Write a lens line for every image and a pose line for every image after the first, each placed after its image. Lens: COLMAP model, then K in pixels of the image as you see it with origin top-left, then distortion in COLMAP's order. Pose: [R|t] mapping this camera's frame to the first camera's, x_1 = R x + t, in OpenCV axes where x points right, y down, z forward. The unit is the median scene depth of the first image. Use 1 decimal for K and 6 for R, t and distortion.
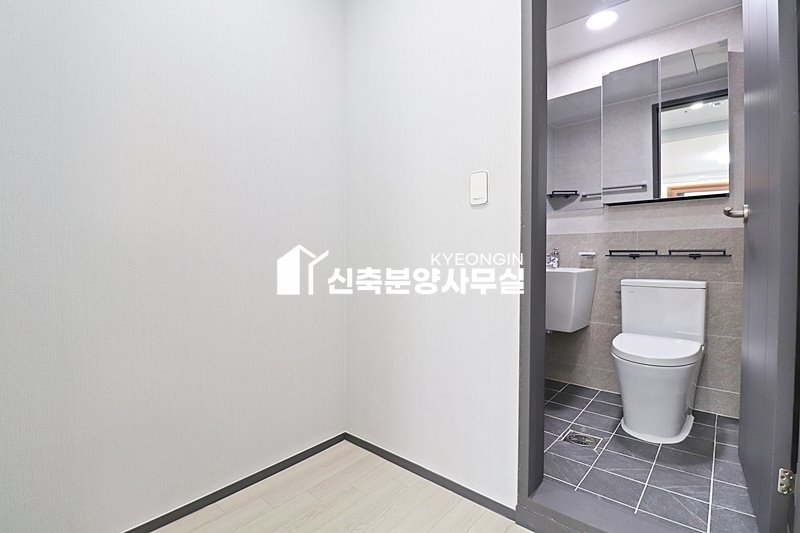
lens RADIAL K [[368.8, 0, 398.1], [0, 368.8, 262.7], [0, 0, 1]] dist [-0.003413, -0.012488]
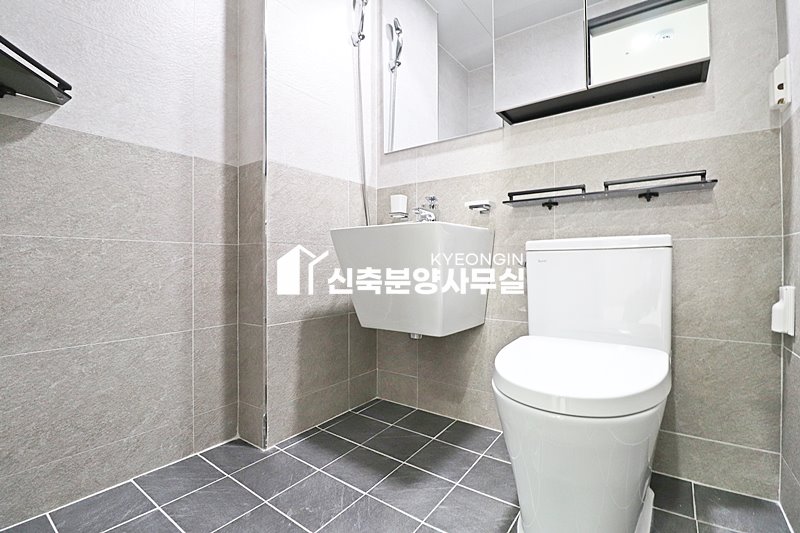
lens RADIAL K [[366.5, 0, 397.8], [0, 366.5, 262.2], [0, 0, 1]] dist [-0.000051, -0.013440]
pose [[0.994199, -0.000522, 0.107560, 0.365415], [0.002845, 0.999766, -0.021446, 0.094543], [-0.107523, 0.021628, 0.993967, 0.482448]]
